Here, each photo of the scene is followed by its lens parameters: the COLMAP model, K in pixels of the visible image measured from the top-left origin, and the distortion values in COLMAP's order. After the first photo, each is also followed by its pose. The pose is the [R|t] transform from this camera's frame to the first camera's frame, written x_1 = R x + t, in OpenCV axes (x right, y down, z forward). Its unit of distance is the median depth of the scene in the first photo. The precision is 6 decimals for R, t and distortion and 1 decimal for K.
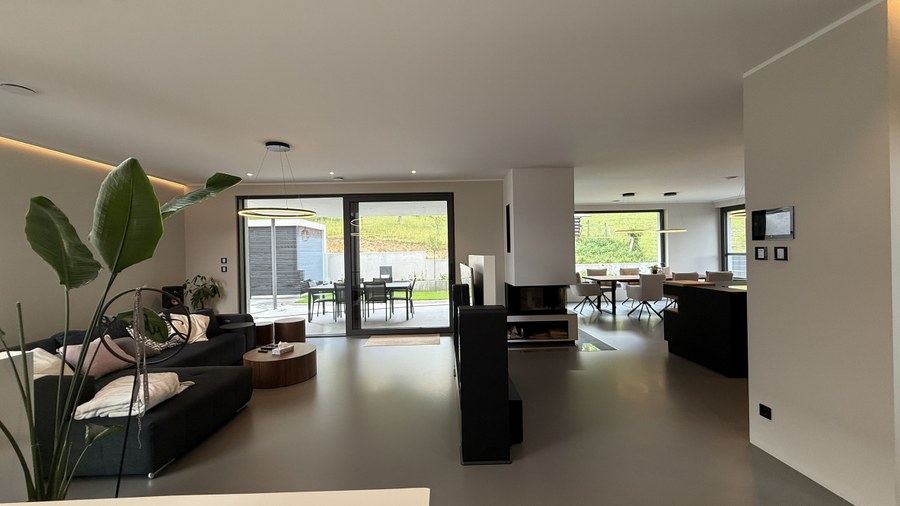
lens RADIAL K [[358.7, 0, 454.1], [0, 358.7, 251.3], [0, 0, 1]] dist [0.000118, -0.000307]
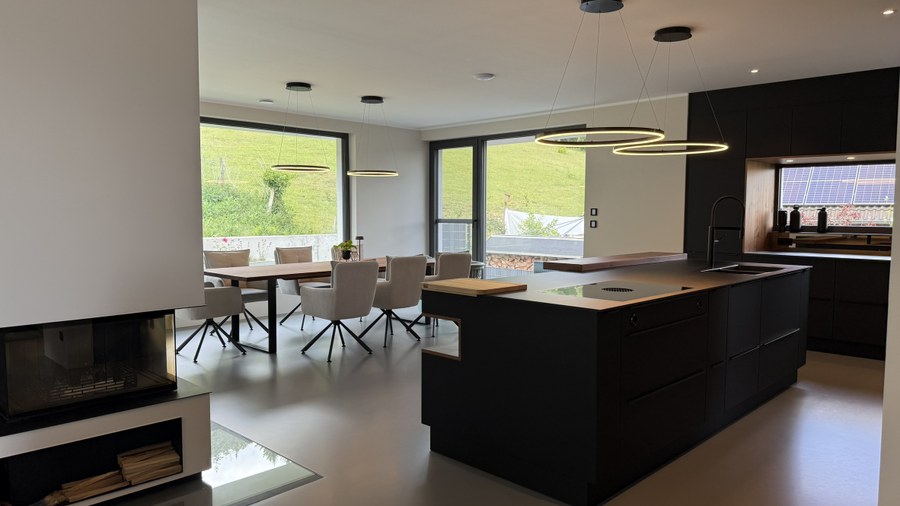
lens RADIAL K [[628.8, 0, 454.8], [0, 628.8, 257.3], [0, 0, 1]] dist [0.001762, -0.010354]
pose [[0.717663, -0.026652, 0.695881, 0.056788], [-0.021267, 0.997963, 0.060154, 0.004994], [-0.696066, -0.057969, 0.715634, 0.235864]]
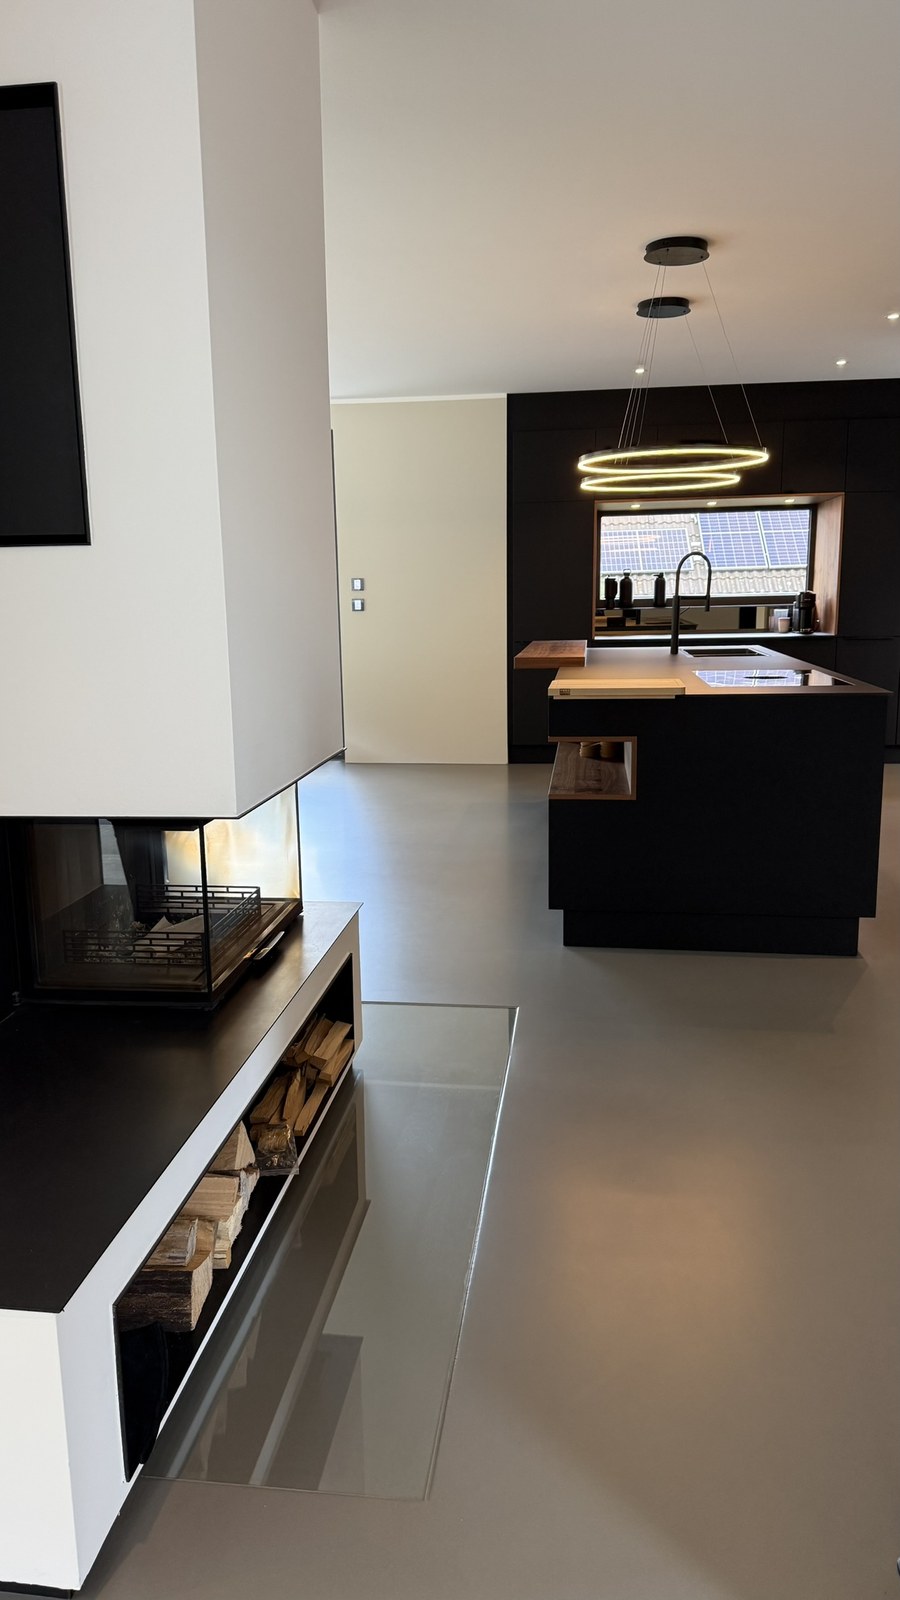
lens RADIAL K [[1117.8, 0, 453.4], [0, 1117.8, 797.9], [0, 0, 1]] dist [0.001762, -0.010354]
pose [[0.165285, -0.155848, 0.973854, -0.102554], [0.011586, 0.987674, 0.156093, 0.020431], [-0.986178, -0.014517, 0.165053, 0.477583]]
